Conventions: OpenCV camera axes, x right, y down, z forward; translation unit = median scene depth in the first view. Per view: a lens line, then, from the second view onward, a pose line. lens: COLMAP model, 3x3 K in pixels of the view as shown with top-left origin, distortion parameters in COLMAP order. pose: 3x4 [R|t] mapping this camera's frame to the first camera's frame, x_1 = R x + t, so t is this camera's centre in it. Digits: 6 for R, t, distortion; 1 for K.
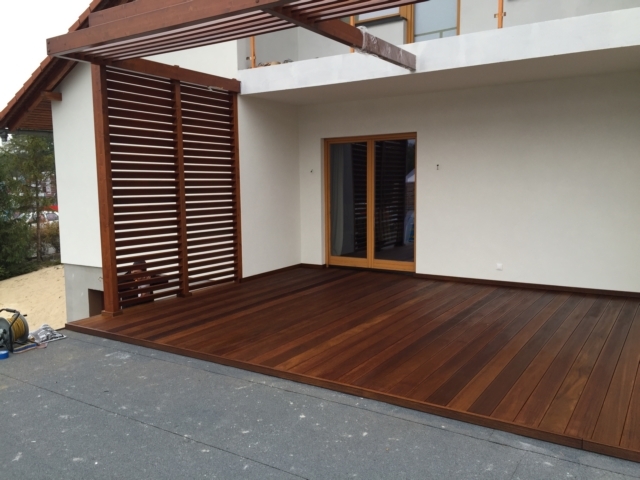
lens RADIAL K [[545.2, 0, 321.6], [0, 545.2, 236.0], [0, 0, 1]] dist [0.090993, -0.116840]
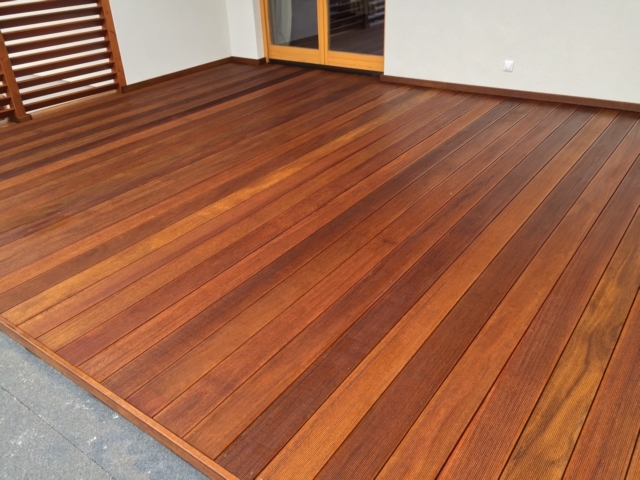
lens RADIAL K [[545.2, 0, 321.6], [0, 545.2, 236.0], [0, 0, 1]] dist [0.090993, -0.116840]
pose [[0.998130, 0.004217, -0.060975, 0.204988], [0.020438, 0.917166, 0.397980, -0.028867], [0.057603, -0.398482, 0.915366, 0.456081]]
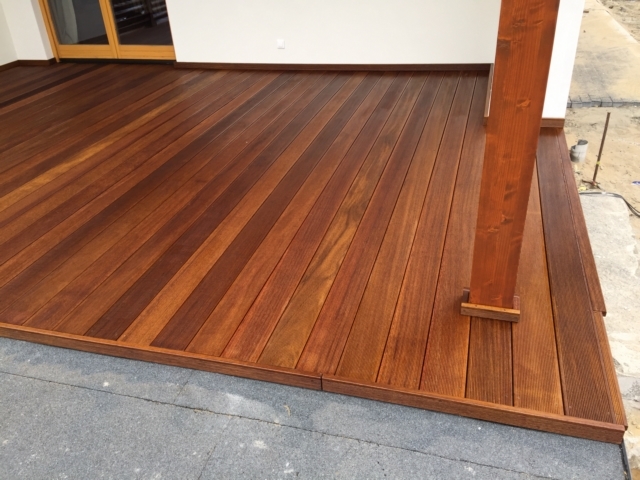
lens RADIAL K [[545.2, 0, 321.6], [0, 545.2, 236.0], [0, 0, 1]] dist [0.090993, -0.116840]
pose [[0.954879, -0.178609, 0.237286, 0.208582], [0.069980, 0.911771, 0.404692, -0.006490], [-0.288632, -0.369827, 0.883130, 0.312348]]
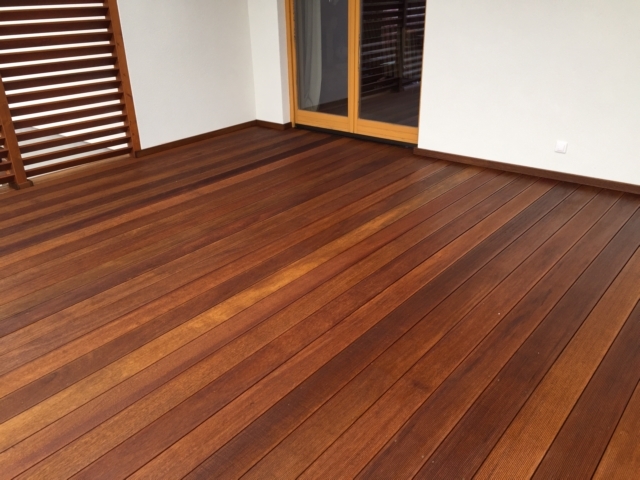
lens RADIAL K [[545.2, 0, 321.6], [0, 545.2, 236.0], [0, 0, 1]] dist [0.090993, -0.116840]
pose [[0.992834, 0.041010, -0.112241, 0.205537], [-0.002881, 0.947209, 0.320605, -0.049866], [0.119463, -0.317984, 0.940539, 0.573123]]
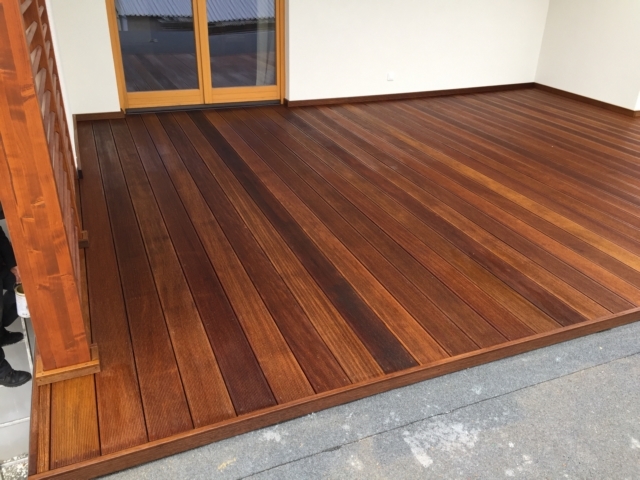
lens RADIAL K [[545.2, 0, 321.6], [0, 545.2, 236.0], [0, 0, 1]] dist [0.090993, -0.116840]
pose [[0.555913, -0.341849, 0.757694, -0.601495], [0.052831, 0.924209, 0.378214, -0.054863], [-0.829560, -0.170224, 0.531840, 0.825683]]
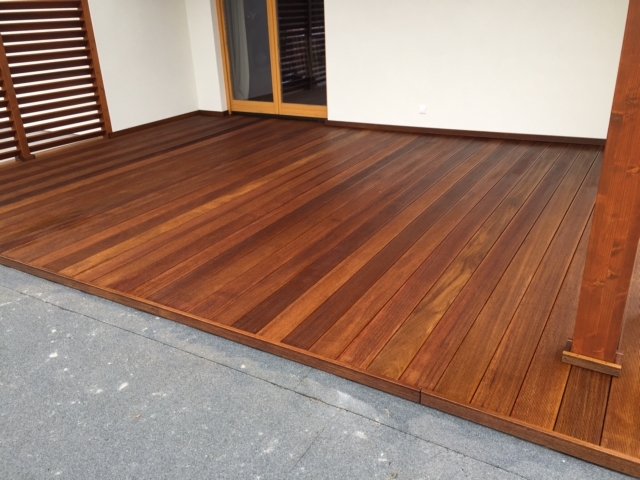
lens RADIAL K [[545.2, 0, 321.6], [0, 545.2, 236.0], [0, 0, 1]] dist [0.090993, -0.116840]
pose [[0.998859, -0.037806, 0.029170, 0.196315], [0.027669, 0.956107, 0.291709, -0.008292], [-0.038918, -0.290569, 0.956062, 0.243020]]
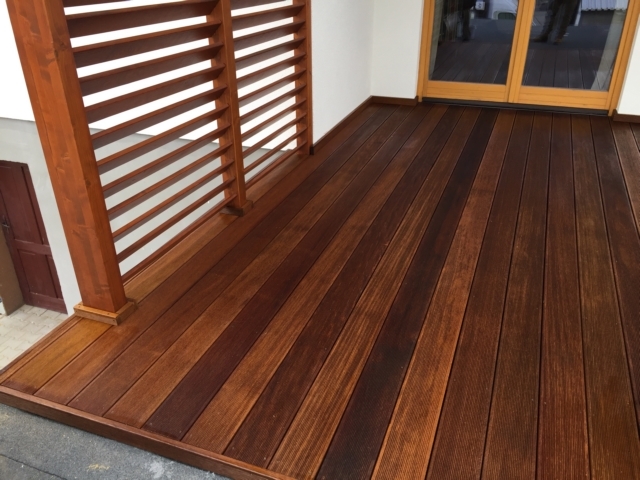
lens RADIAL K [[545.2, 0, 321.6], [0, 545.2, 236.0], [0, 0, 1]] dist [0.090993, -0.116840]
pose [[0.975905, -0.093428, 0.197182, -0.358204], [0.014367, 0.929245, 0.369185, -0.041486], [-0.217723, -0.357457, 0.908197, 0.761450]]
